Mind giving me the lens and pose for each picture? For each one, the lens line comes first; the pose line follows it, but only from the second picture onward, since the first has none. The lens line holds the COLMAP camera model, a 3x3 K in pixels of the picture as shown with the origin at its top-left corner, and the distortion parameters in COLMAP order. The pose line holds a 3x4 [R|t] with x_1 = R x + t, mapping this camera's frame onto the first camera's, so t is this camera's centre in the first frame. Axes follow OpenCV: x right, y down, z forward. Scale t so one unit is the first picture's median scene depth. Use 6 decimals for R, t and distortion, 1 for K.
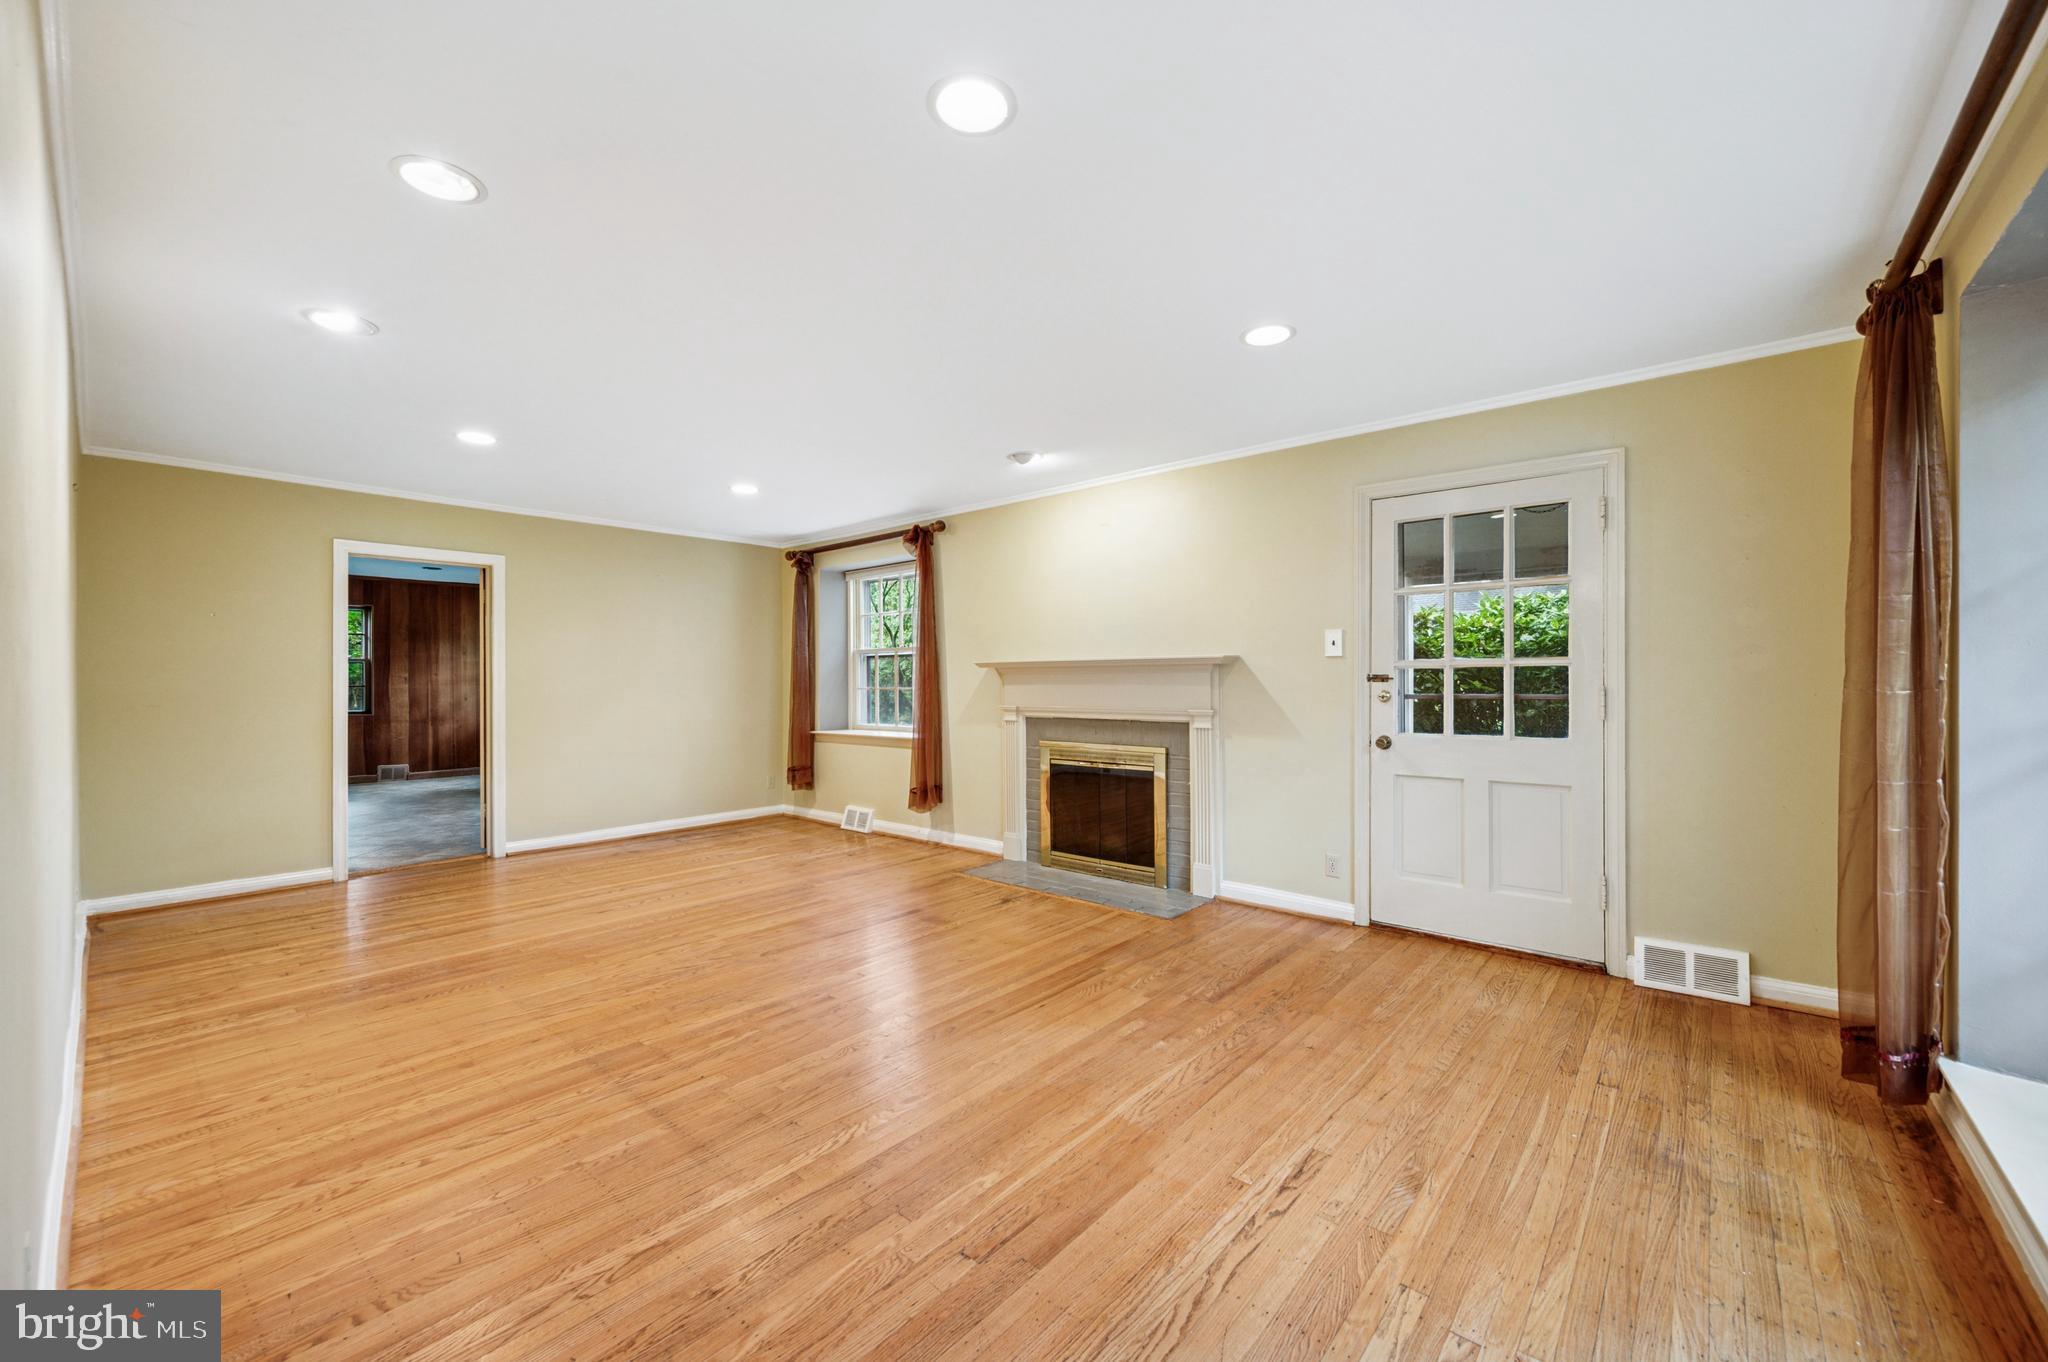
lens RADIAL K [[799.7, 0, 1024.0], [0, 799.7, 681.0], [0, 0, 1]] dist [-0.001033, -0.000183]
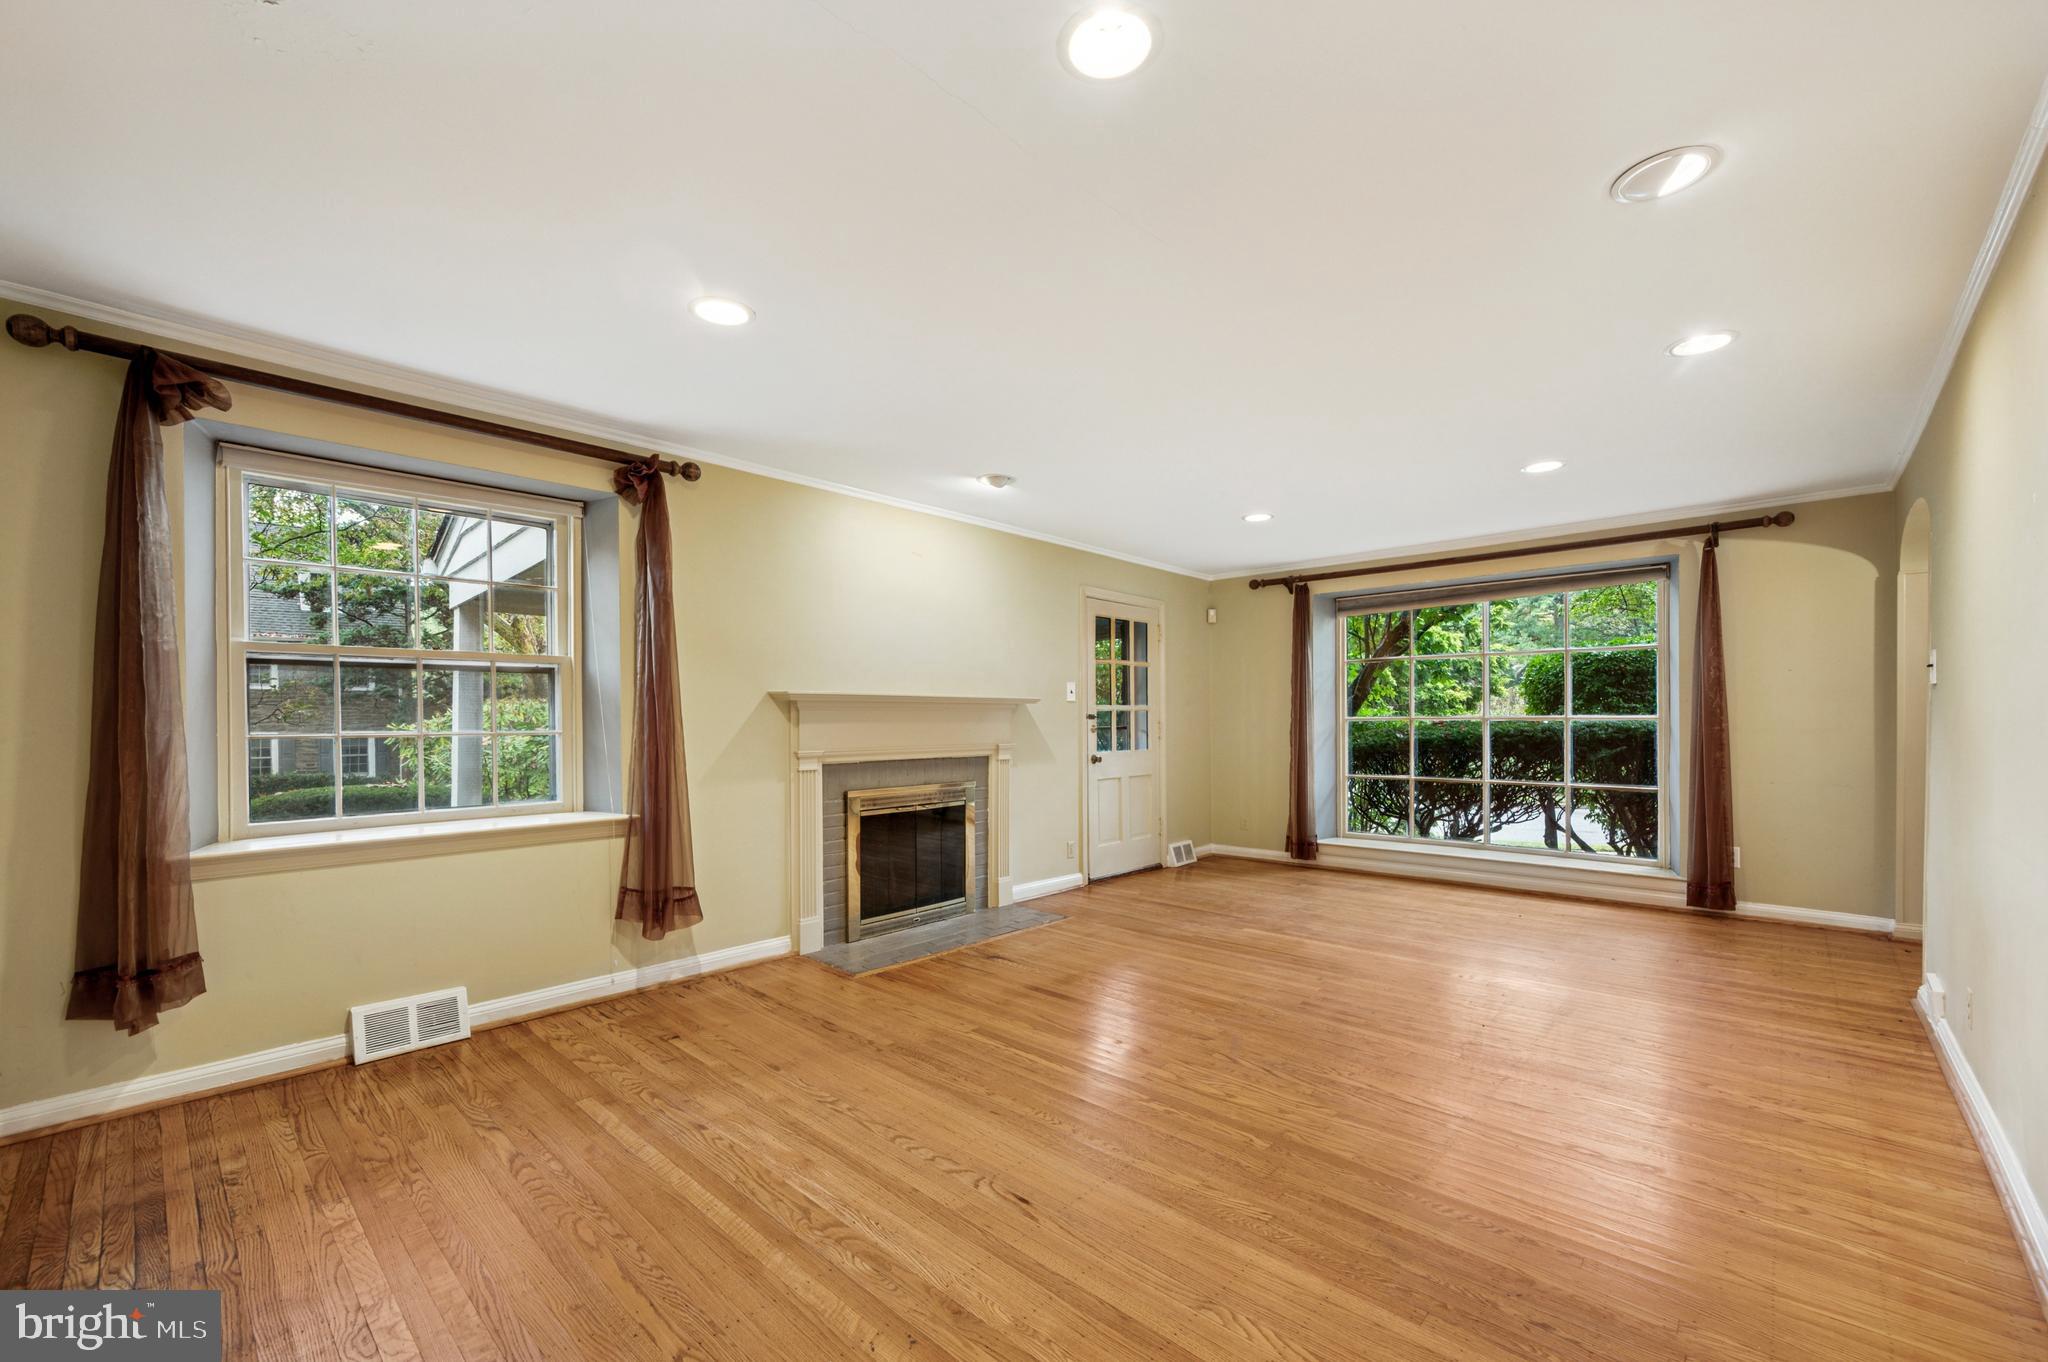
lens RADIAL K [[822.8, 0, 1020.3], [0, 822.8, 723.5], [0, 0, 1]] dist [0.000682, 0.000465]
pose [[0.041364, -0.002048, 0.999142, -1.059489], [0.003958, 0.999990, 0.001886, 0.004913], [-0.999136, 0.003876, 0.041372, 1.021706]]
